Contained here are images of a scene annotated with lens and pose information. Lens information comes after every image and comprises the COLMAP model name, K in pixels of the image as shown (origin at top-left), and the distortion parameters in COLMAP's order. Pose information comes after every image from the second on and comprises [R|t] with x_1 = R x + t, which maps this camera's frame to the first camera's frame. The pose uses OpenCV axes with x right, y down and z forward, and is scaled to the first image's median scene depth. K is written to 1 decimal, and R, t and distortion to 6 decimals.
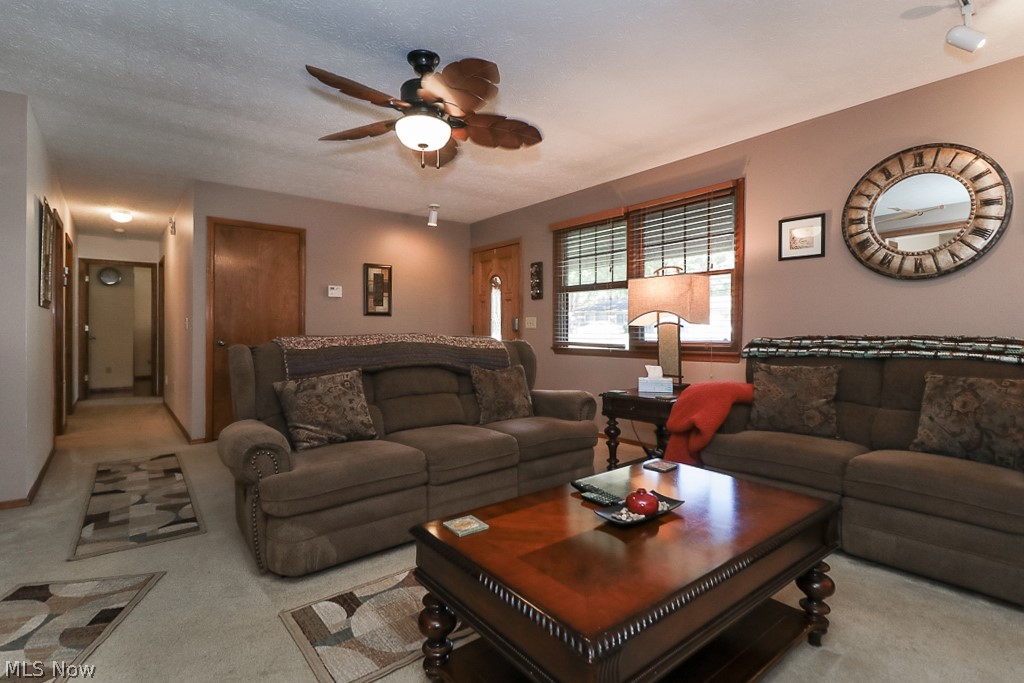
lens RADIAL K [[493.8, 0, 512.0], [0, 493.8, 341.5], [0, 0, 1]] dist [0.002372, 0.000124]
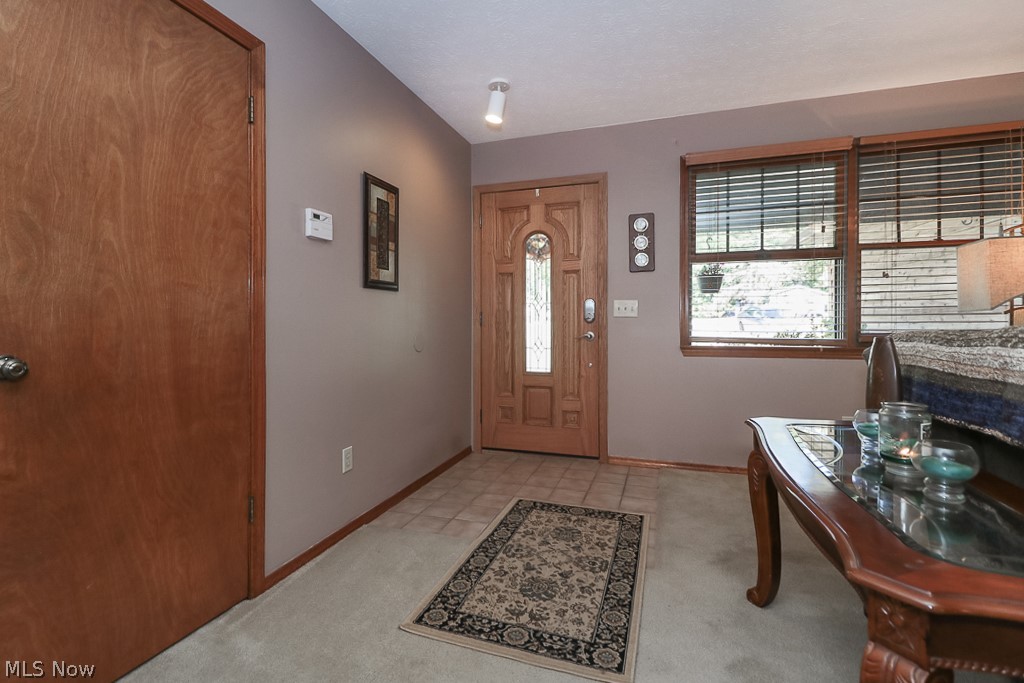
lens RADIAL K [[482.8, 0, 512.0], [0, 482.8, 341.5], [0, 0, 1]] dist [-0.002913, -0.000762]
pose [[0.844449, -0.023129, 0.535137, -0.446181], [0.015000, 0.999697, 0.019538, -0.010077], [-0.535426, -0.008472, 0.844540, 0.582499]]
